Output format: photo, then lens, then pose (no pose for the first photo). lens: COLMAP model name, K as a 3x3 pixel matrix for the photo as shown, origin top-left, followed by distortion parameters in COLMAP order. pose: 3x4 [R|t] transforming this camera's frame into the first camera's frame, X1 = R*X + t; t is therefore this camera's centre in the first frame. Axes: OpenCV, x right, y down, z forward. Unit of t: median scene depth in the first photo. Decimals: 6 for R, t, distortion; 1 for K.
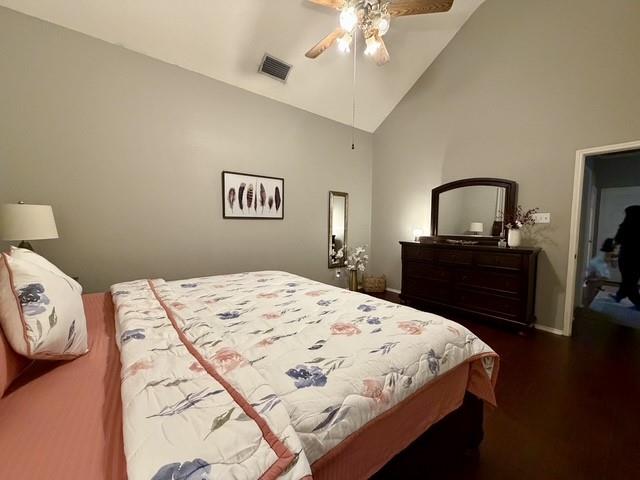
lens RADIAL K [[253.3, 0, 320.1], [0, 253.3, 242.9], [0, 0, 1]] dist [-0.000478, 0.000827]
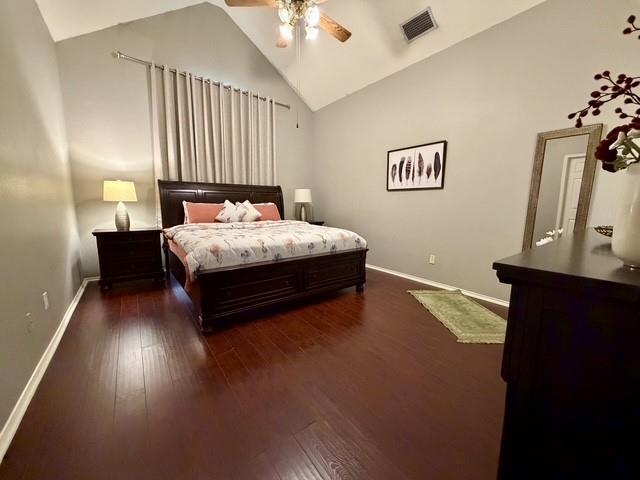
lens RADIAL K [[253.3, 0, 319.5], [0, 253.3, 235.8], [0, 0, 1]] dist [-0.000478, 0.000827]
pose [[-0.020500, 0.135229, -0.990602, 0.808594], [-0.075633, 0.987762, 0.136406, -0.024069], [0.996925, 0.077718, -0.010021, 0.665034]]
